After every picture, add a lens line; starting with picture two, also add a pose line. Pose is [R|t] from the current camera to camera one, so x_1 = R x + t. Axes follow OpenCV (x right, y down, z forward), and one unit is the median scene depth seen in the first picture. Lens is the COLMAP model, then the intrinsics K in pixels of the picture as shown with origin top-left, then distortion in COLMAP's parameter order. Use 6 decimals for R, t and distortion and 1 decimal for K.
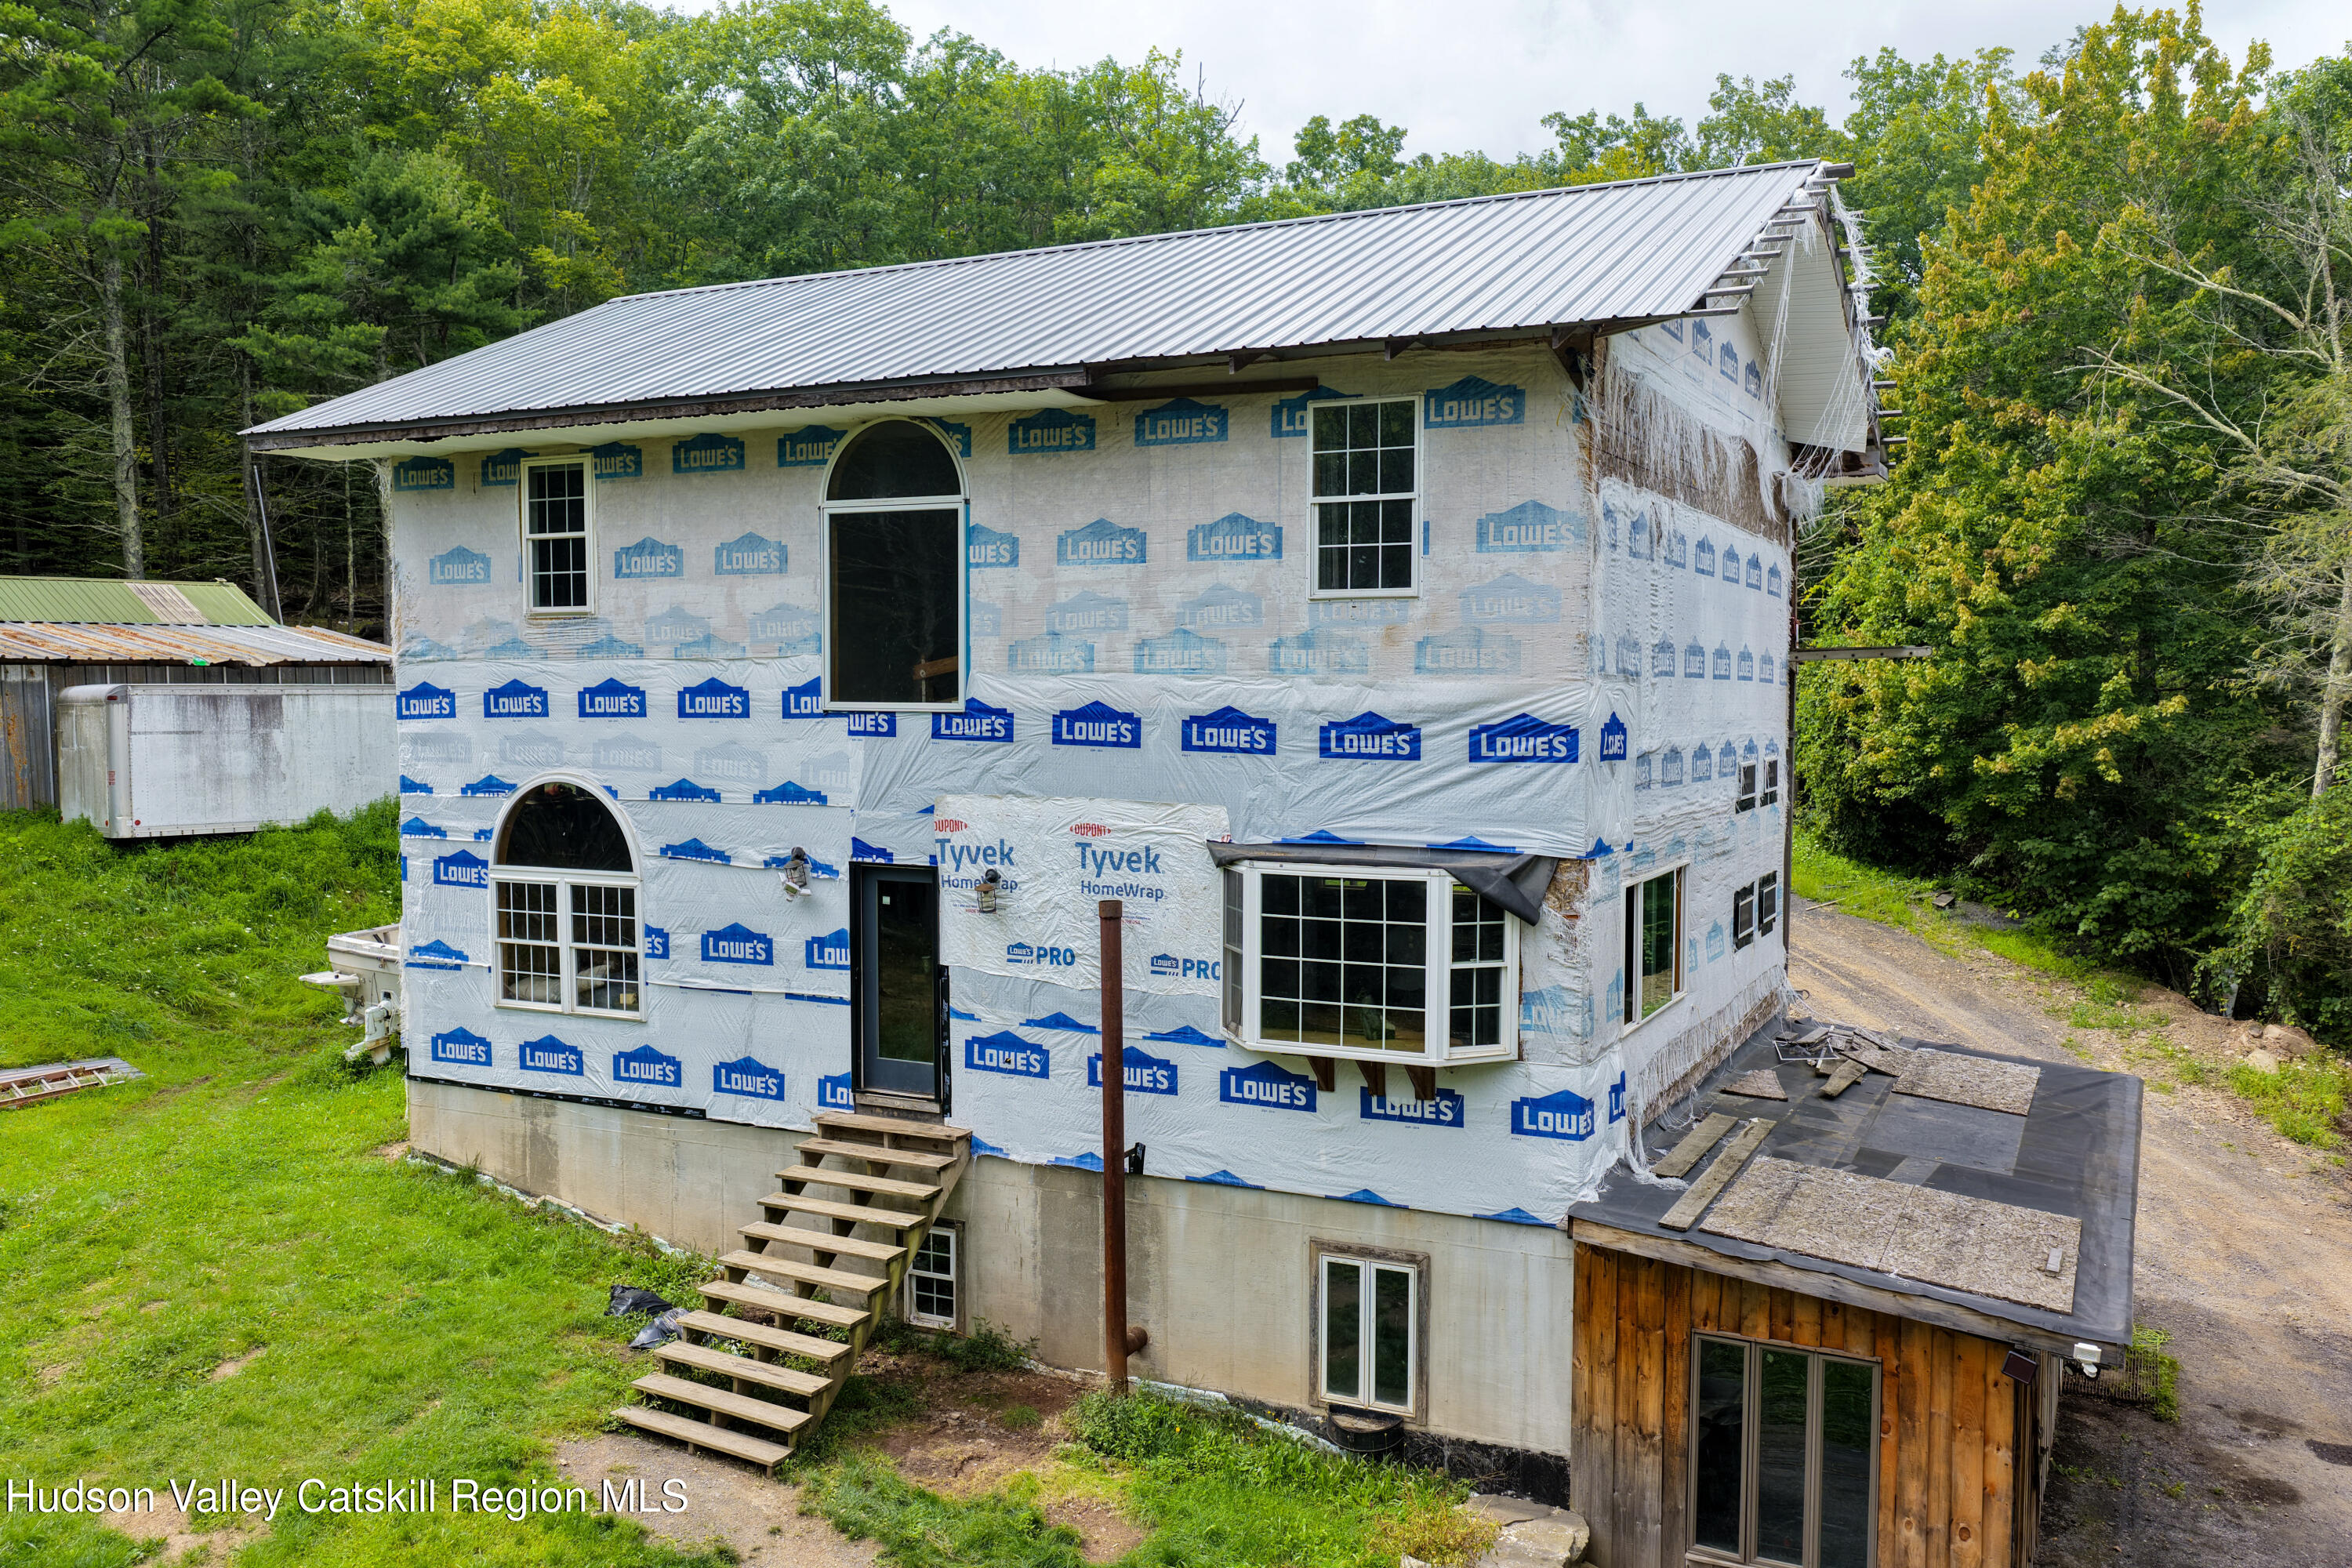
lens RADIAL K [[1902.6, 0, 1173.6], [0, 1902.6, 787.4], [0, 0, 1]] dist [-0.001145, 0.013464]
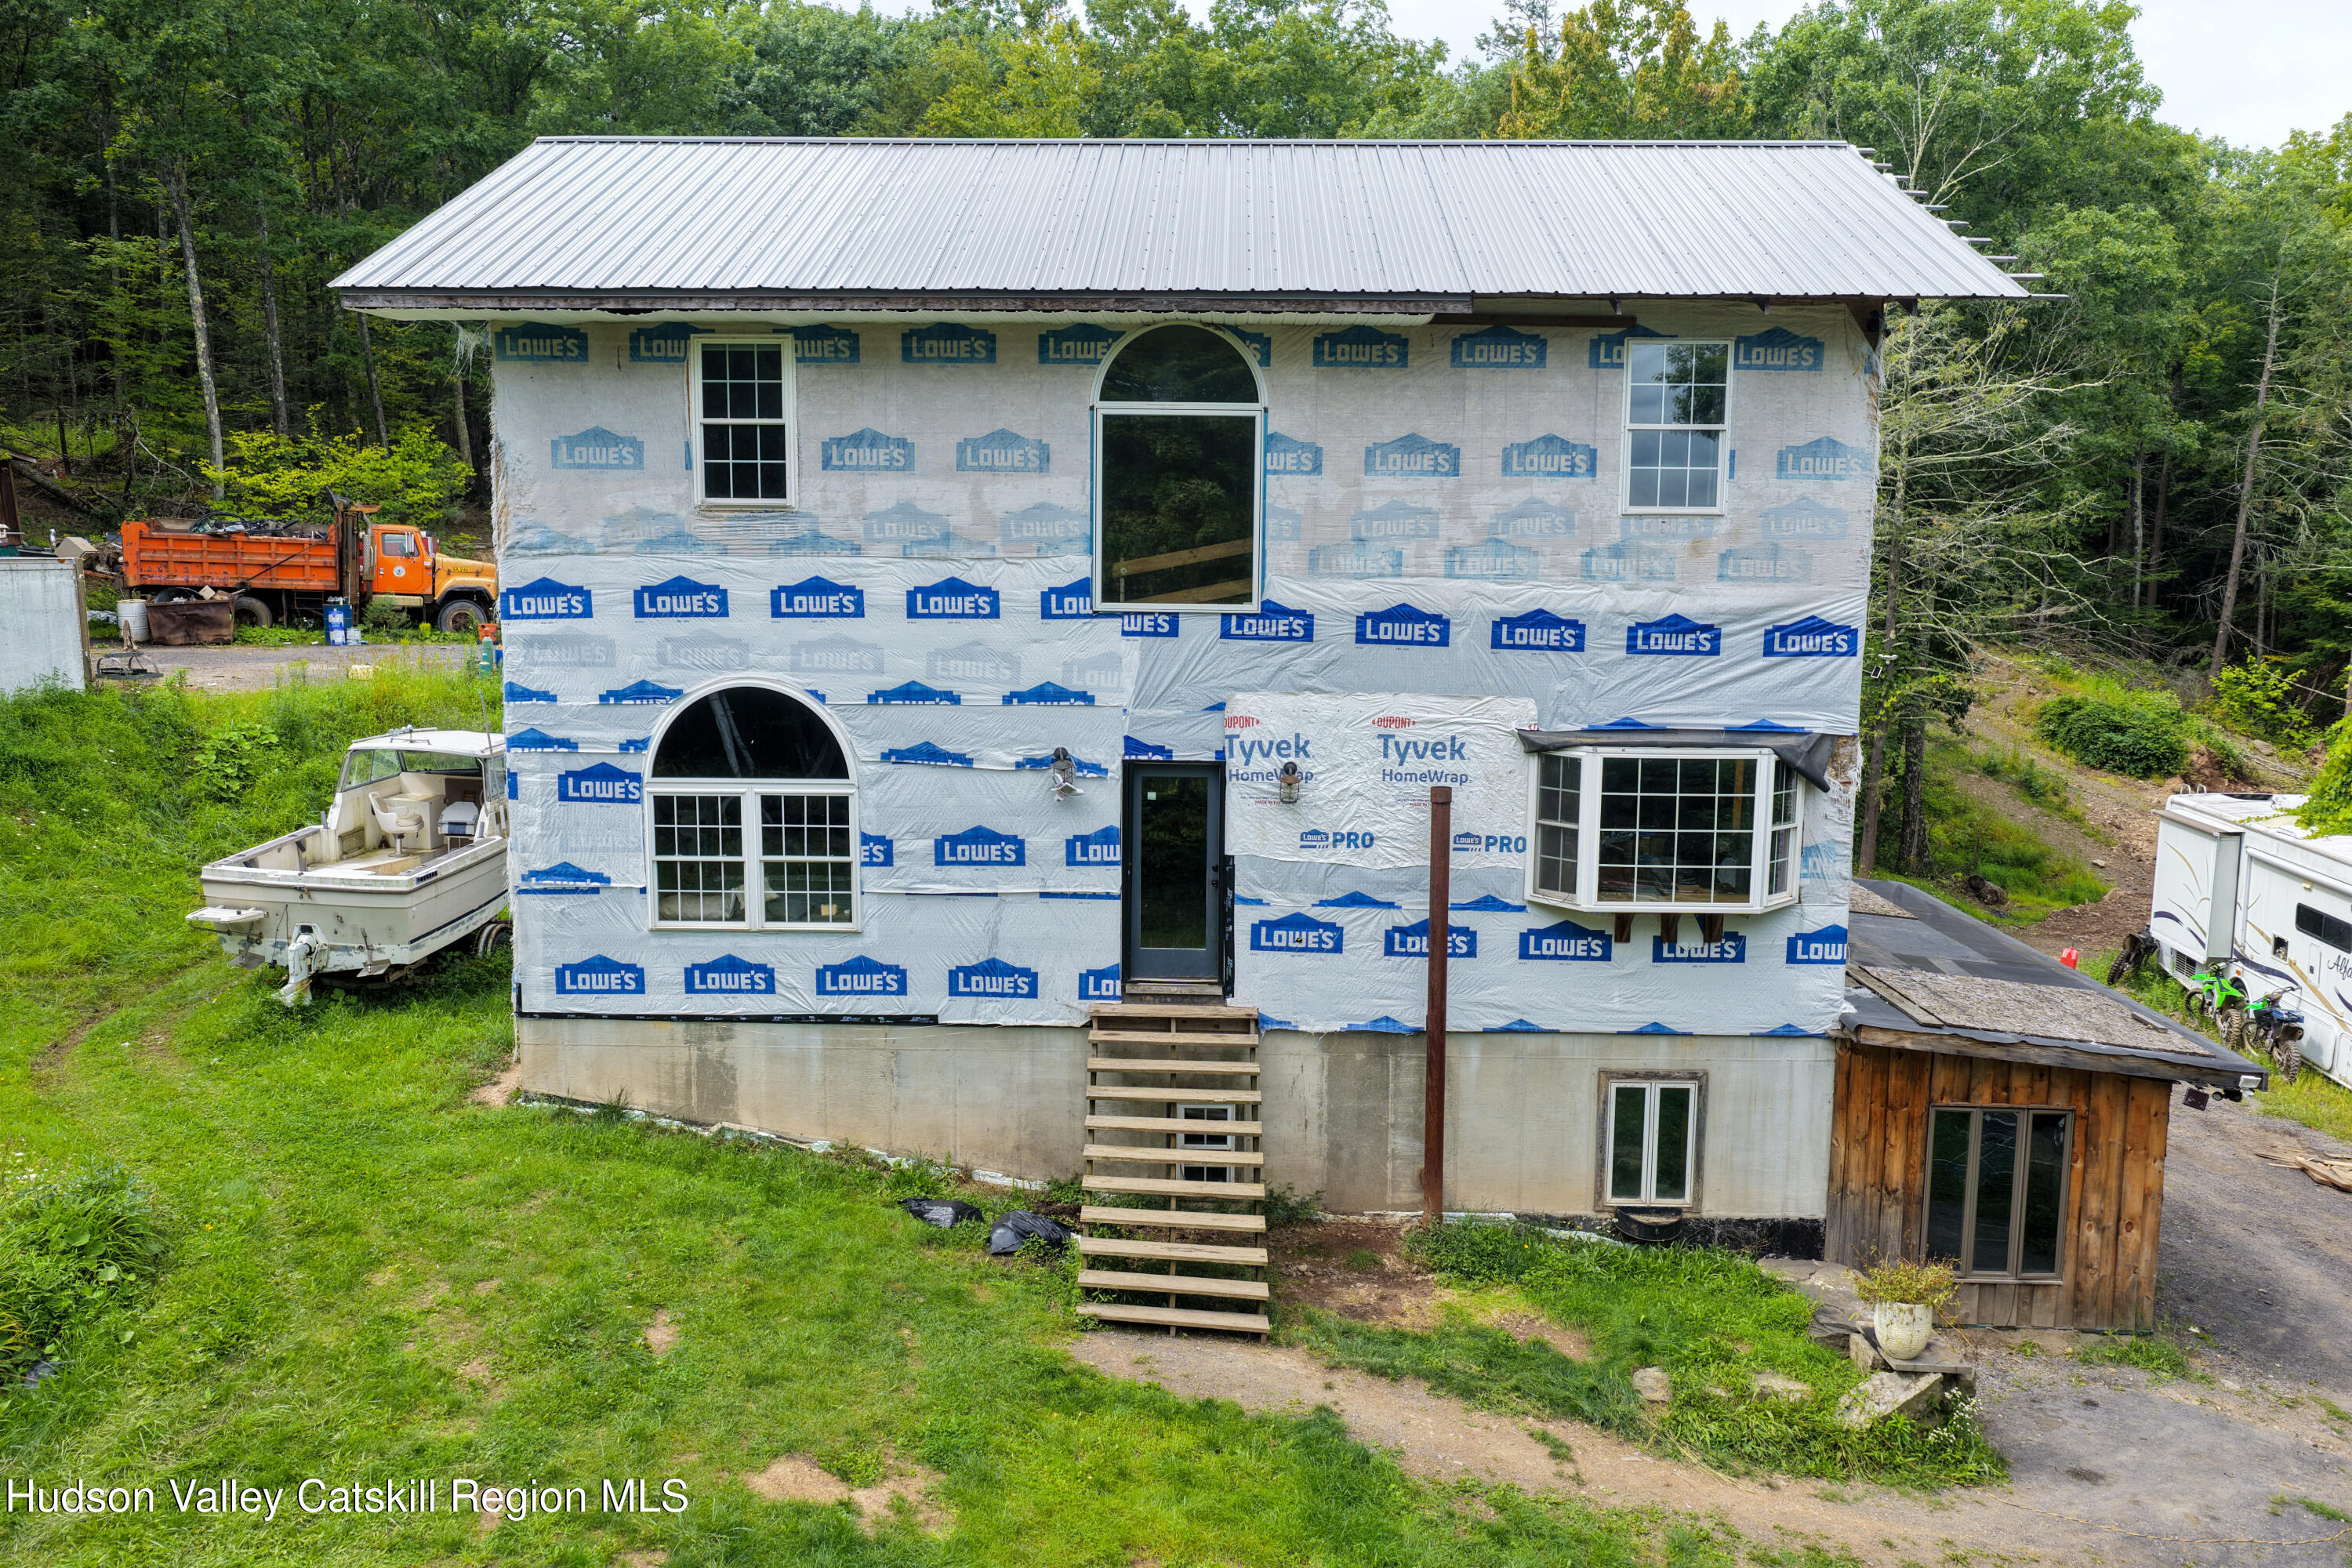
lens RADIAL K [[1902.6, 0, 1174.4], [0, 1902.6, 781.0], [0, 0, 1]] dist [-0.001145, 0.013464]
pose [[0.907679, -0.046715, 0.417058, -0.596728], [0.015056, 0.996770, 0.078882, -0.030998], [-0.419396, -0.065320, 0.905451, 0.067203]]
